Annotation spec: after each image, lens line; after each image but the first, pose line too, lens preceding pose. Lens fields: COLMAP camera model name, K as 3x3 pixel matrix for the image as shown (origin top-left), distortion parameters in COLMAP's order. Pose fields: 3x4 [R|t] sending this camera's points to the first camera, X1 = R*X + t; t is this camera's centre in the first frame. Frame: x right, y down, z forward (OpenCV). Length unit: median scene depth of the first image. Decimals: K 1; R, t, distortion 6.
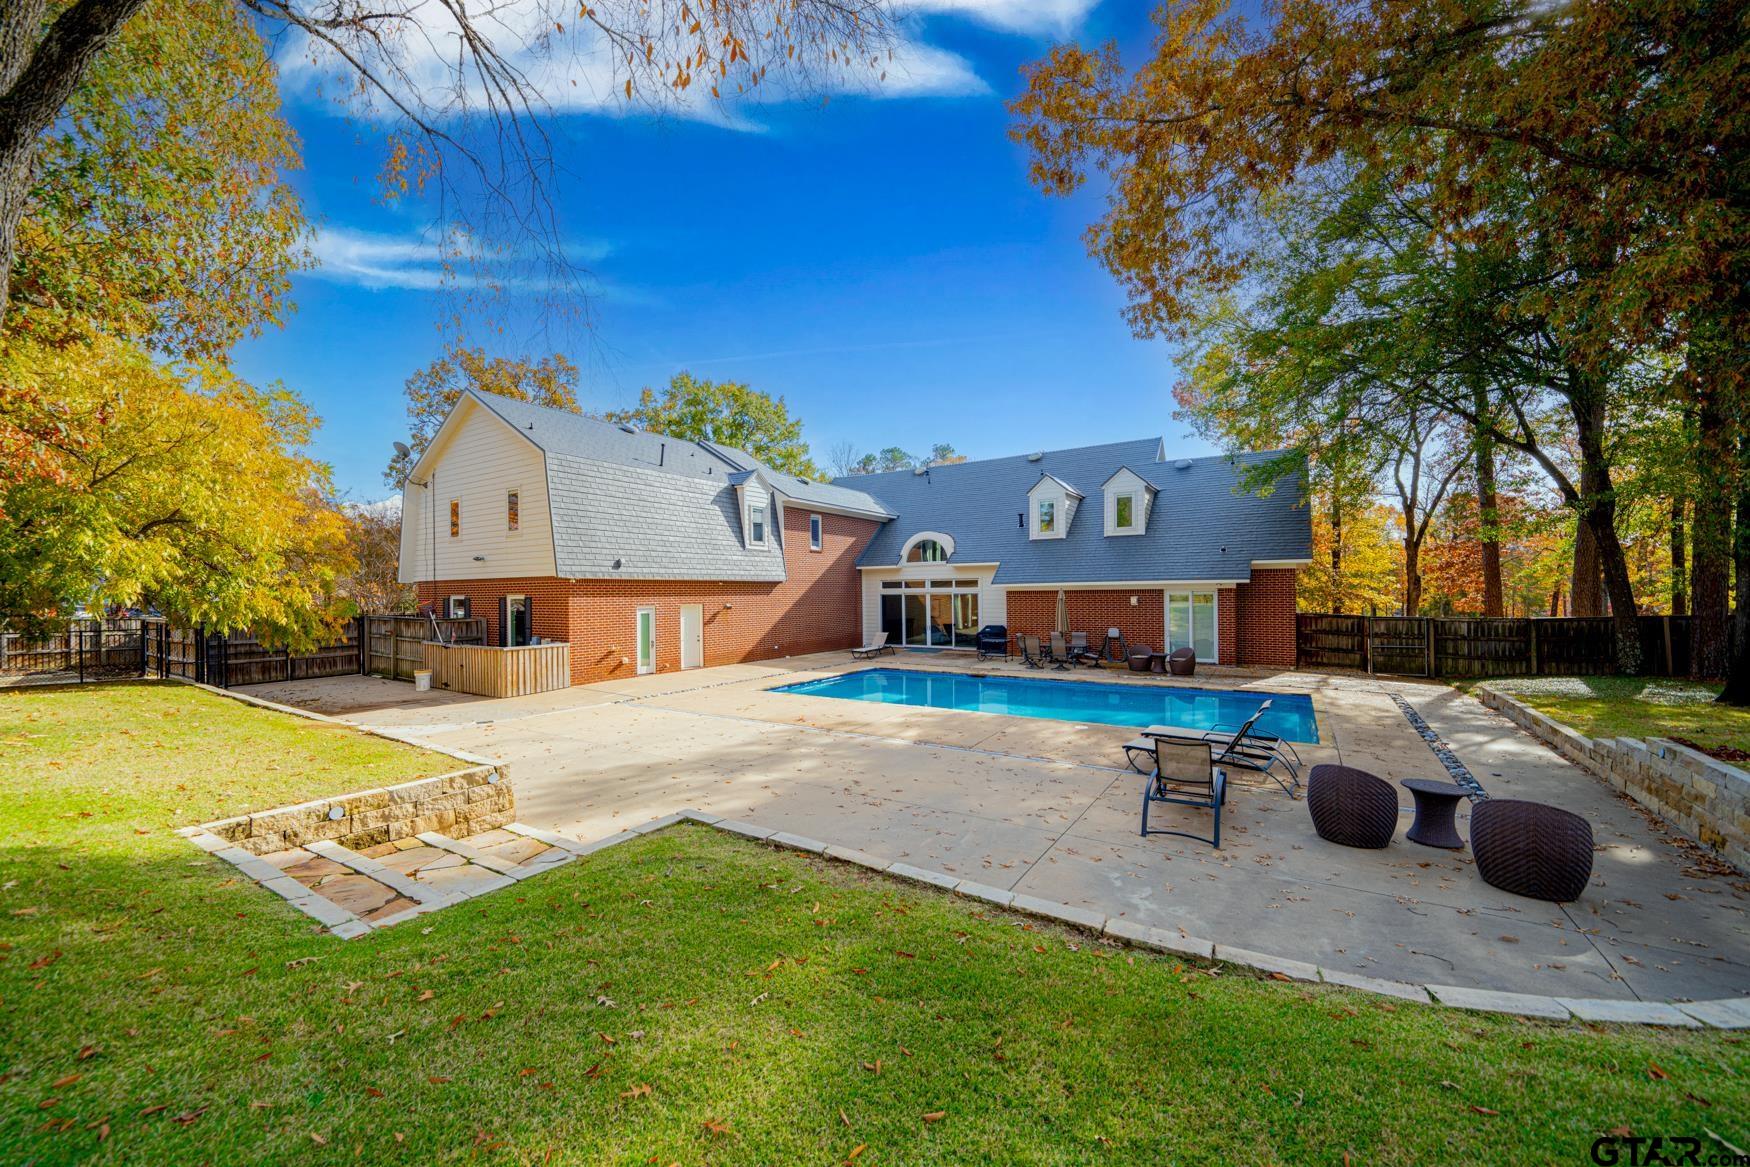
lens RADIAL K [[674.9, 0, 861.1], [0, 674.9, 608.2], [0, 0, 1]] dist [0.000271, 0.000142]
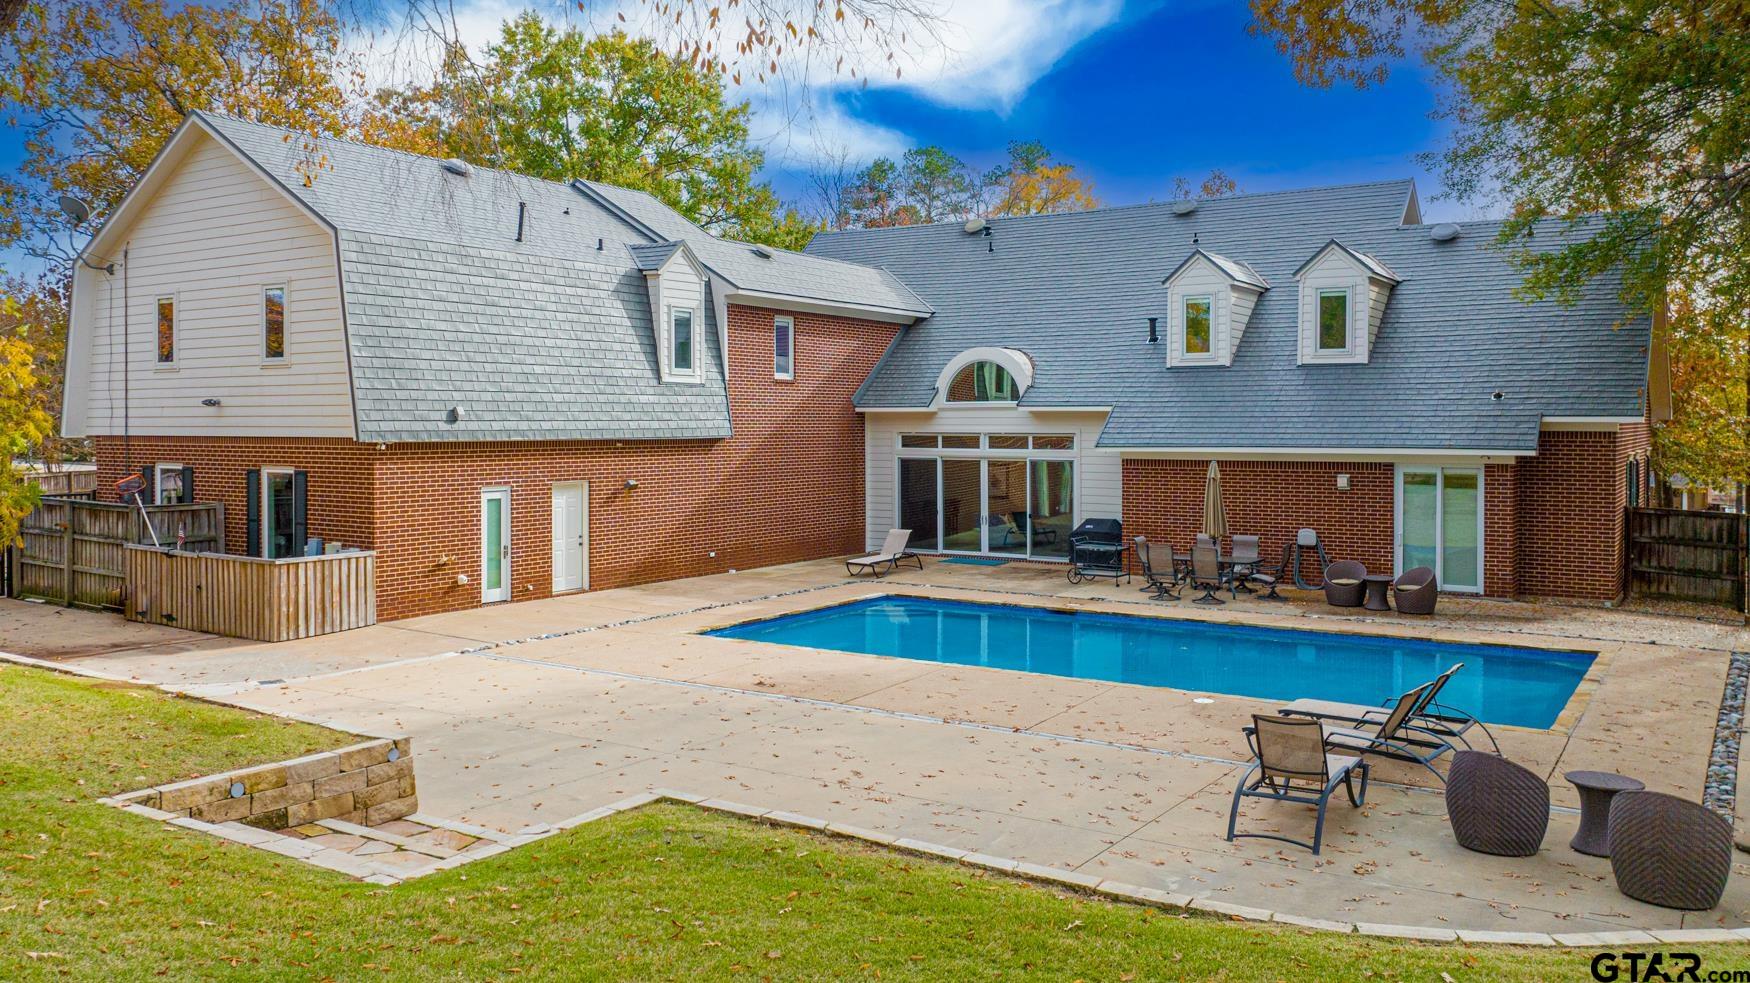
lens RADIAL K [[1360.2, 0, 876.2], [0, 1360.2, 481.1], [0, 0, 1]] dist [-0.003198, -0.003215]
pose [[0.999847, 0.013556, 0.011019, -0.002838], [-0.013728, 0.999783, 0.015694, -0.032383], [-0.010804, -0.015843, 0.999816, -0.190926]]
